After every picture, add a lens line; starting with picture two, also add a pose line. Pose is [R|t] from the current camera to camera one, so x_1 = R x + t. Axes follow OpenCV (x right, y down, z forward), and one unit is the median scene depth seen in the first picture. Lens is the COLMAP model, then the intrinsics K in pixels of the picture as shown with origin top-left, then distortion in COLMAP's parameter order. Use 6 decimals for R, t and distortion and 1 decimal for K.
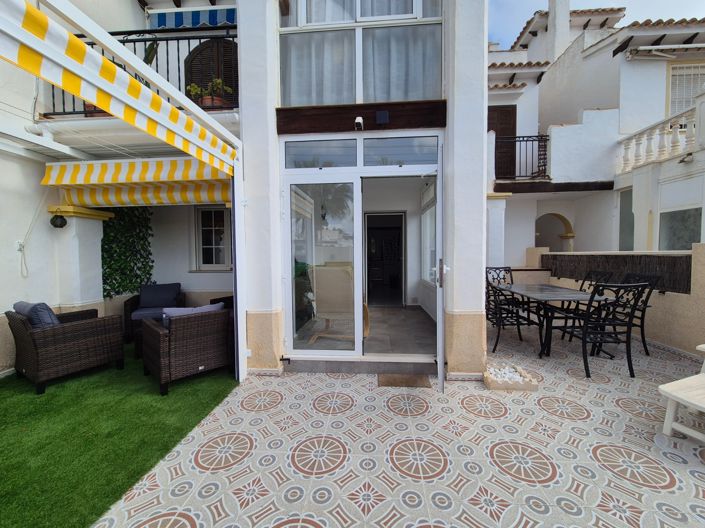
lens RADIAL K [[288.7, 0, 355.3], [0, 288.7, 265.0], [0, 0, 1]] dist [-0.004769, 0.002214]
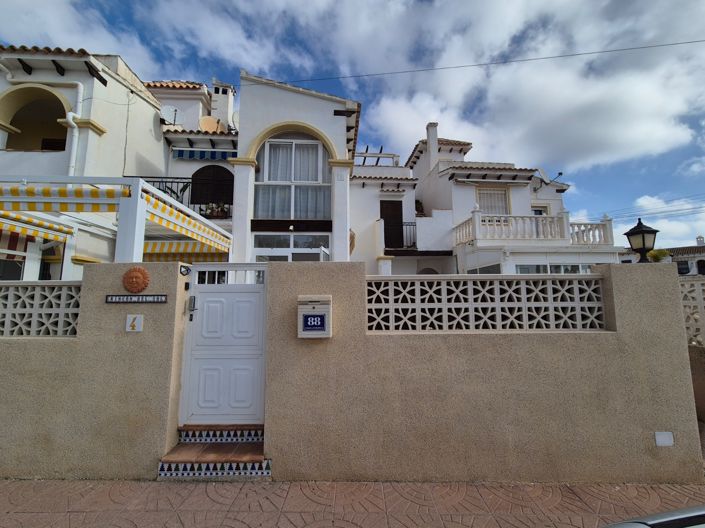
lens RADIAL K [[288.7, 0, 353.2], [0, 288.7, 264.8], [0, 0, 1]] dist [-0.004769, 0.002214]
pose [[0.990547, 0.018941, 0.135857, 0.166224], [0.002170, 0.988132, -0.153591, 0.088194], [-0.137154, 0.152434, 0.978751, -1.014415]]
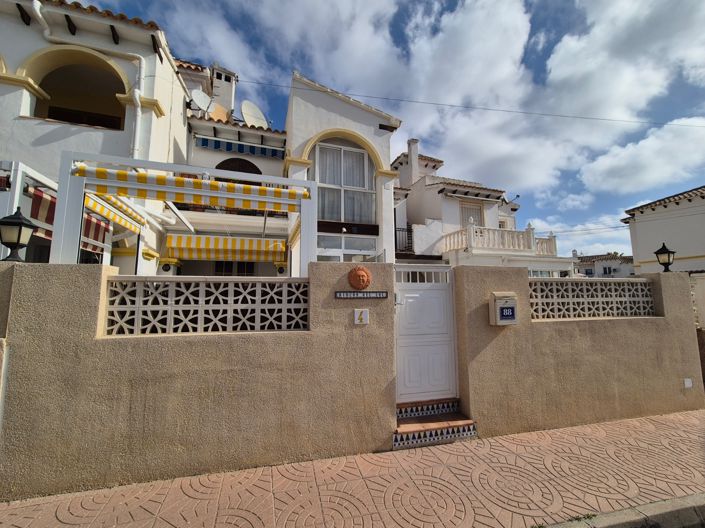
lens RADIAL K [[288.7, 0, 350.9], [0, 288.7, 264.7], [0, 0, 1]] dist [-0.004769, 0.002214]
pose [[0.925531, 0.047140, 0.375727, -0.710325], [0.011357, 0.988319, -0.151974, 0.101283], [-0.378502, 0.144924, 0.914184, -0.957692]]
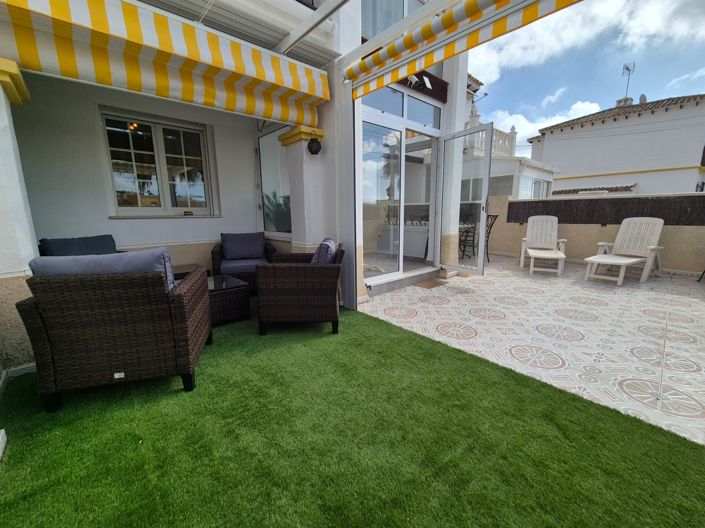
lens RADIAL K [[288.7, 0, 353.4], [0, 288.7, 266.2], [0, 0, 1]] dist [-0.004769, 0.002214]
pose [[0.693150, -0.129894, 0.708993, -1.032349], [0.030605, 0.988045, 0.151098, 0.075846], [-0.720143, -0.083035, 0.688839, 0.265884]]
